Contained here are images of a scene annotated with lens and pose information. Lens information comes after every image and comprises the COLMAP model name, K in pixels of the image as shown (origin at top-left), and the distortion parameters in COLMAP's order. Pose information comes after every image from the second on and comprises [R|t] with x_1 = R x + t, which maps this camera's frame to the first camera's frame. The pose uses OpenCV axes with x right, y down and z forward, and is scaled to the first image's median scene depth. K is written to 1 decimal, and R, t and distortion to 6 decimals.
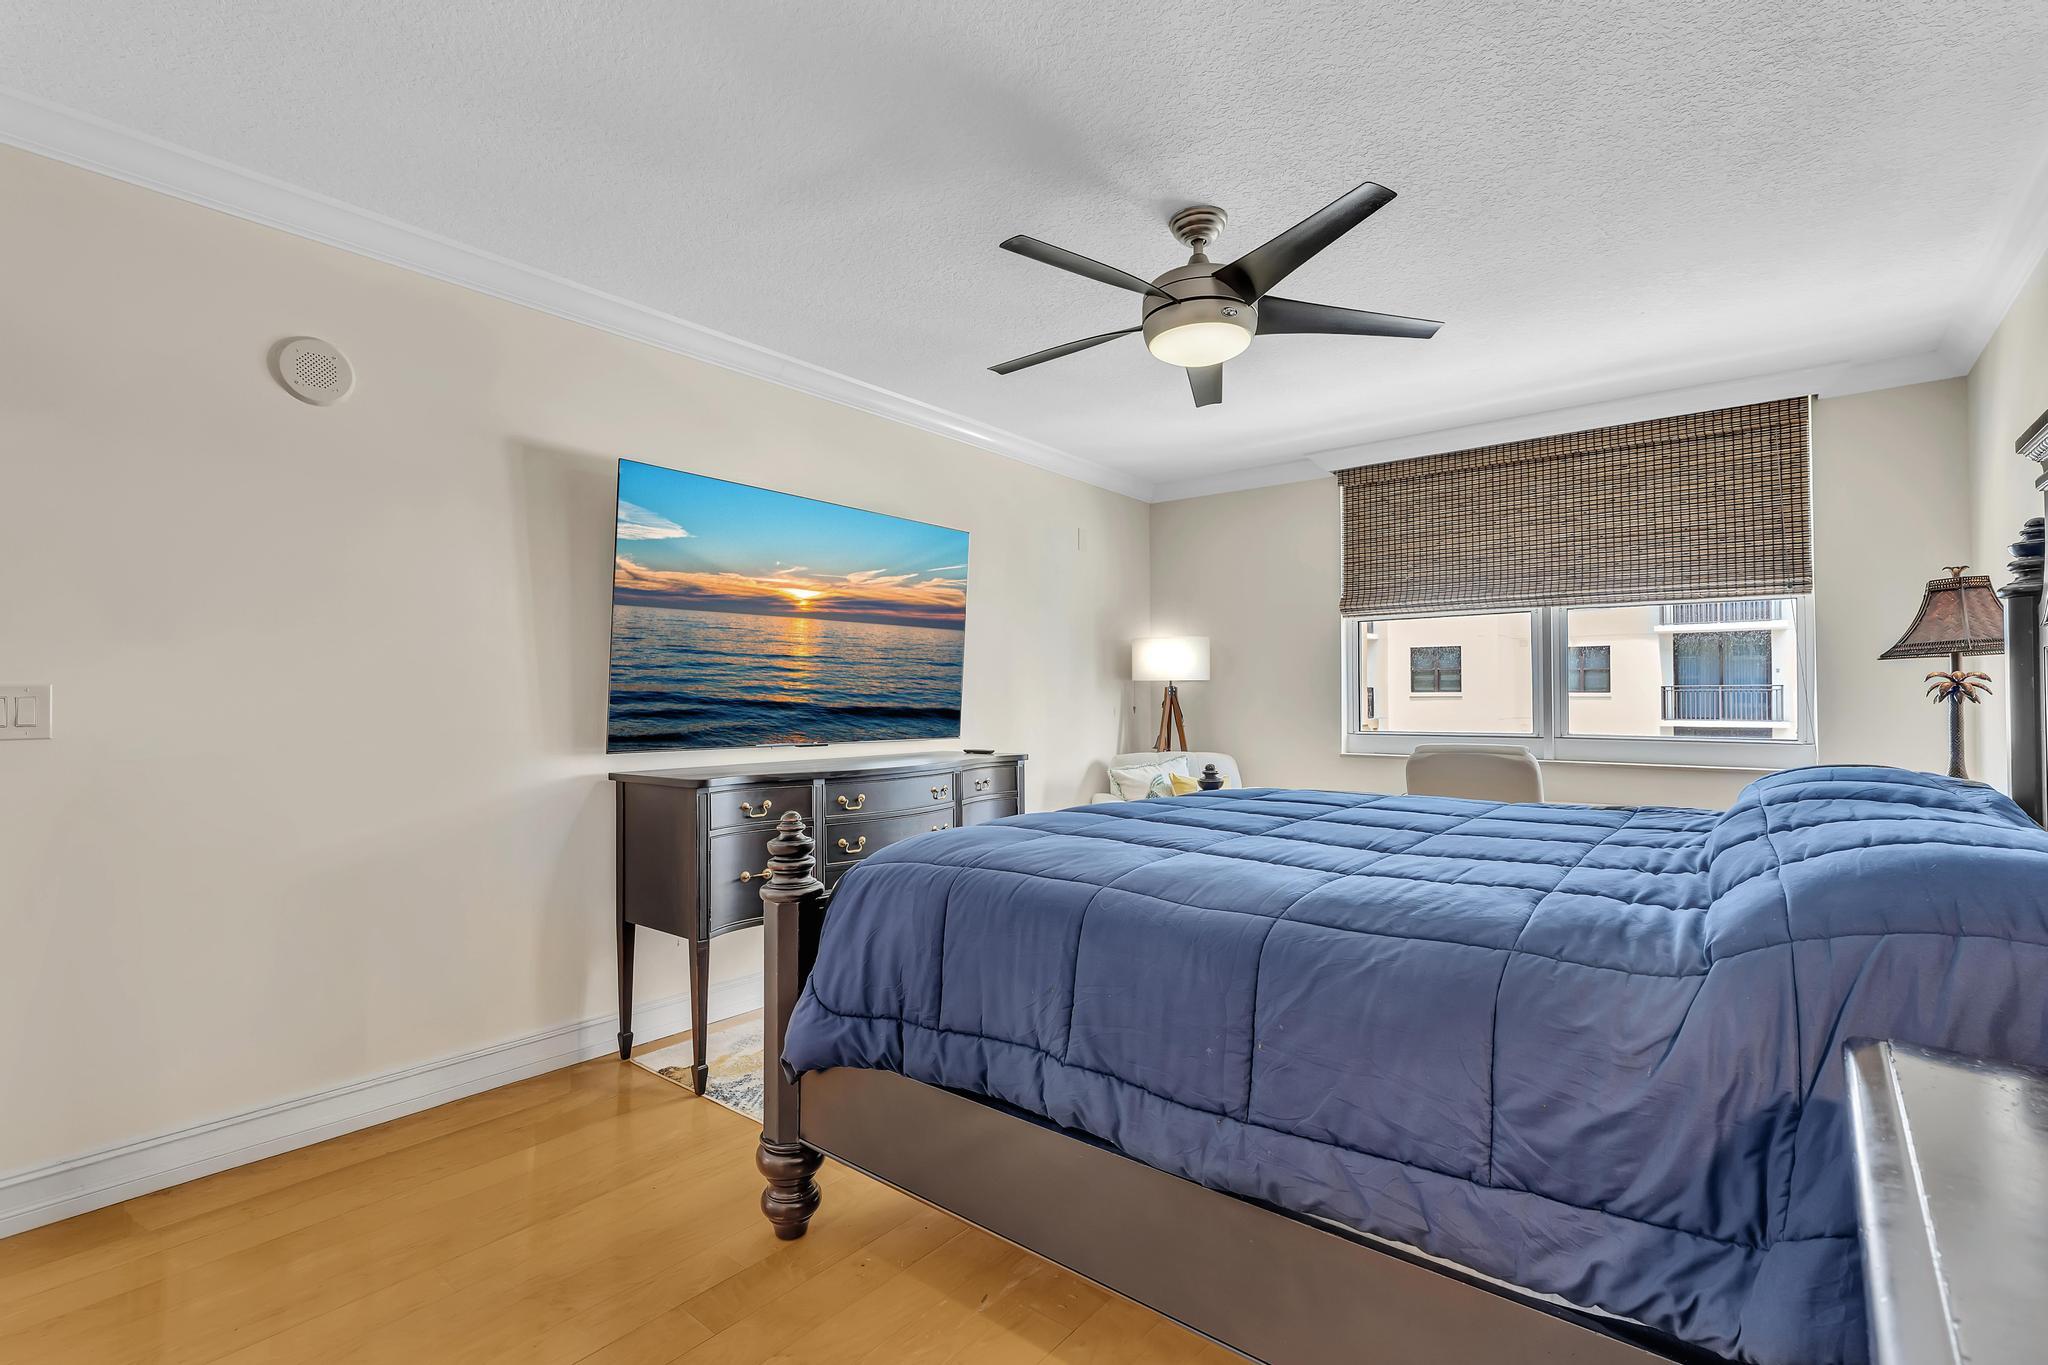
lens RADIAL K [[937.1, 0, 1019.9], [0, 937.1, 675.5], [0, 0, 1]] dist [-0.002610, 0.000207]
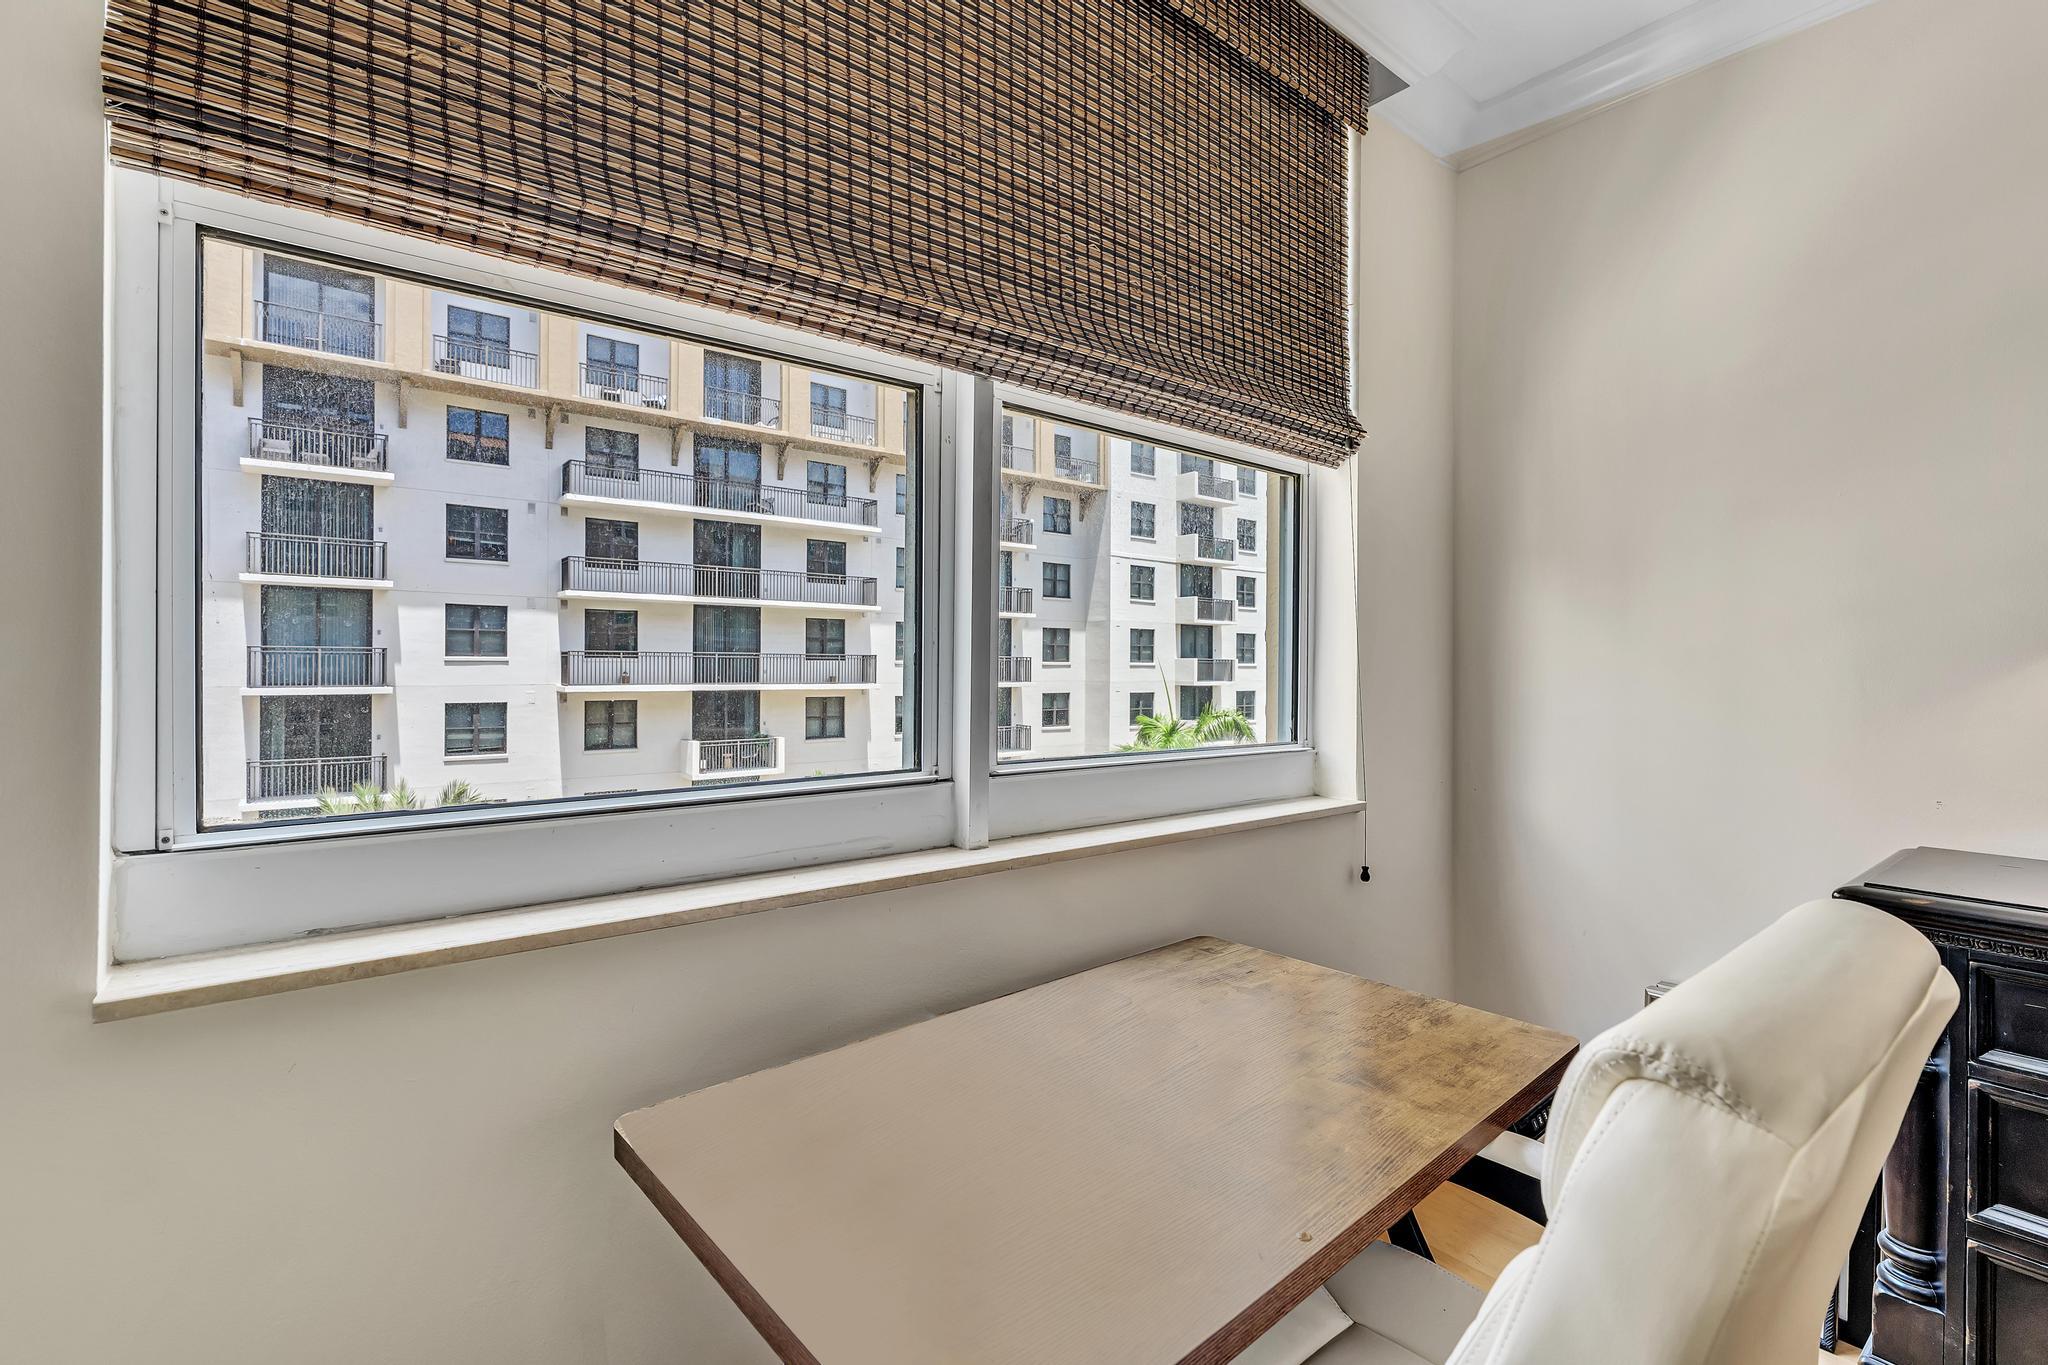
lens RADIAL K [[937.1, 0, 1019.9], [0, 937.1, 675.5], [0, 0, 1]] dist [-0.002610, 0.000207]
pose [[0.241914, 0.002395, 0.970295, 0.257951], [-0.041287, 0.999117, 0.007827, 0.029002], [-0.969419, -0.041954, 0.241799, 0.940583]]
